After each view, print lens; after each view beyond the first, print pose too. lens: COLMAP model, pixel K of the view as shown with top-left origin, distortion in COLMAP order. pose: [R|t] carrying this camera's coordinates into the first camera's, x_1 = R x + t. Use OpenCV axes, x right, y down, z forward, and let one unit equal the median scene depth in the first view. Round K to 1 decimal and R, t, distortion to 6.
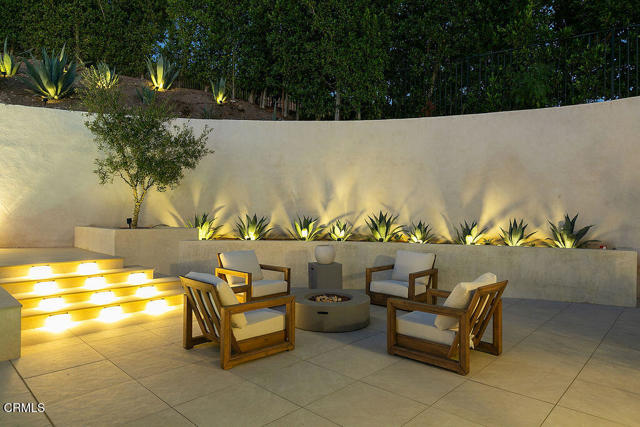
lens RADIAL K [[393.9, 0, 320.0], [0, 393.9, 213.5], [0, 0, 1]] dist [-0.001017, -0.000149]
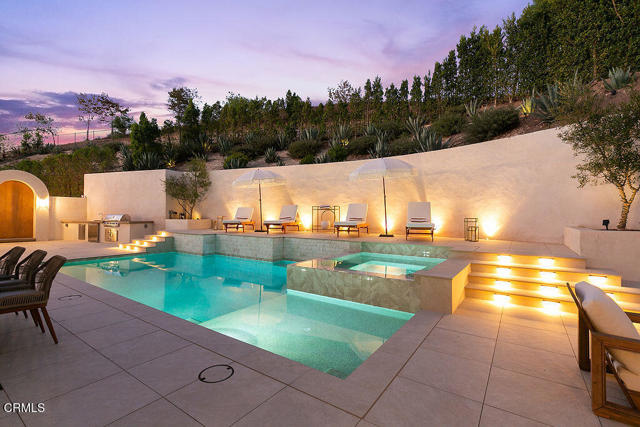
lens RADIAL K [[293.2, 0, 320.0], [0, 293.2, 213.5], [0, 0, 1]] dist [0.001080, 0.000461]
pose [[0.142597, -0.017493, -0.989626, 0.126622], [0.004614, 0.999845, -0.017008, 0.005383], [0.989770, -0.002141, 0.142655, 0.188673]]
